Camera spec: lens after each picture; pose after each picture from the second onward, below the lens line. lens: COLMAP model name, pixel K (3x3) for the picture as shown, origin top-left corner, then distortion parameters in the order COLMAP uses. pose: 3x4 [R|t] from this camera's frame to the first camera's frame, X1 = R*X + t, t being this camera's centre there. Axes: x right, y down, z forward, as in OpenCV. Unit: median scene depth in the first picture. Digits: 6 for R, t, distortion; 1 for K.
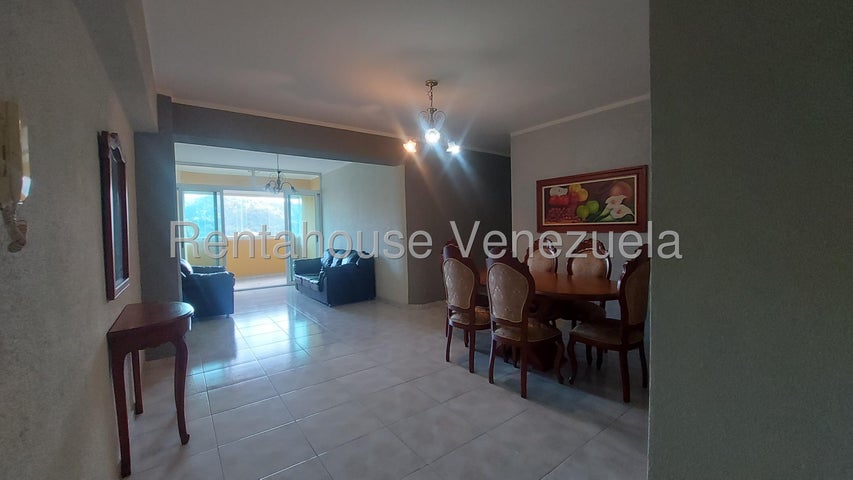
lens RADIAL K [[348.9, 0, 436.8], [0, 348.9, 238.7], [0, 0, 1]] dist [-0.001687, -0.000366]
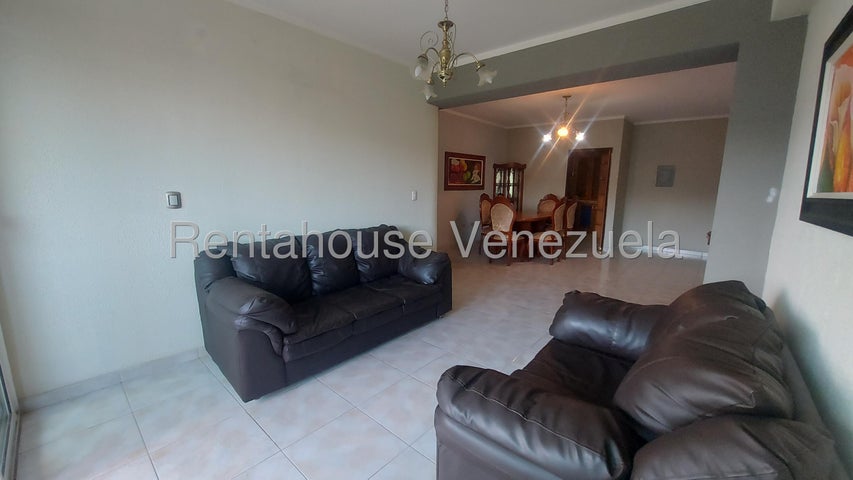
lens RADIAL K [[334.9, 0, 432.9], [0, 334.9, 240.8], [0, 0, 1]] dist [-0.016018, 0.000032]
pose [[-0.206276, -0.146724, 0.967431, -1.155943], [0.026650, 0.987485, 0.155448, -0.032643], [-0.978131, 0.057847, -0.199784, 1.533610]]
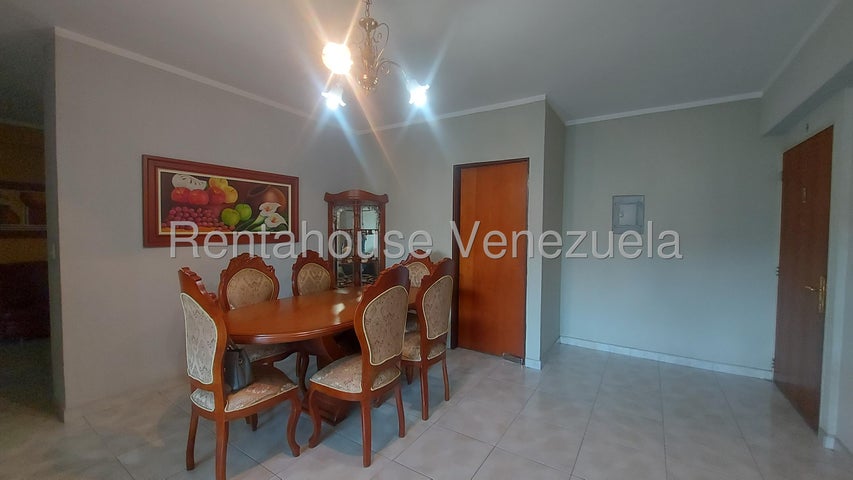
lens RADIAL K [[334.9, 0, 432.9], [0, 334.9, 240.8], [0, 0, 1]] dist [-0.016018, 0.000032]
pose [[-0.343062, -0.009983, 0.939260, -0.427952], [0.032361, 0.999224, 0.022441, -0.028742], [-0.938755, 0.038094, -0.342473, 0.868260]]
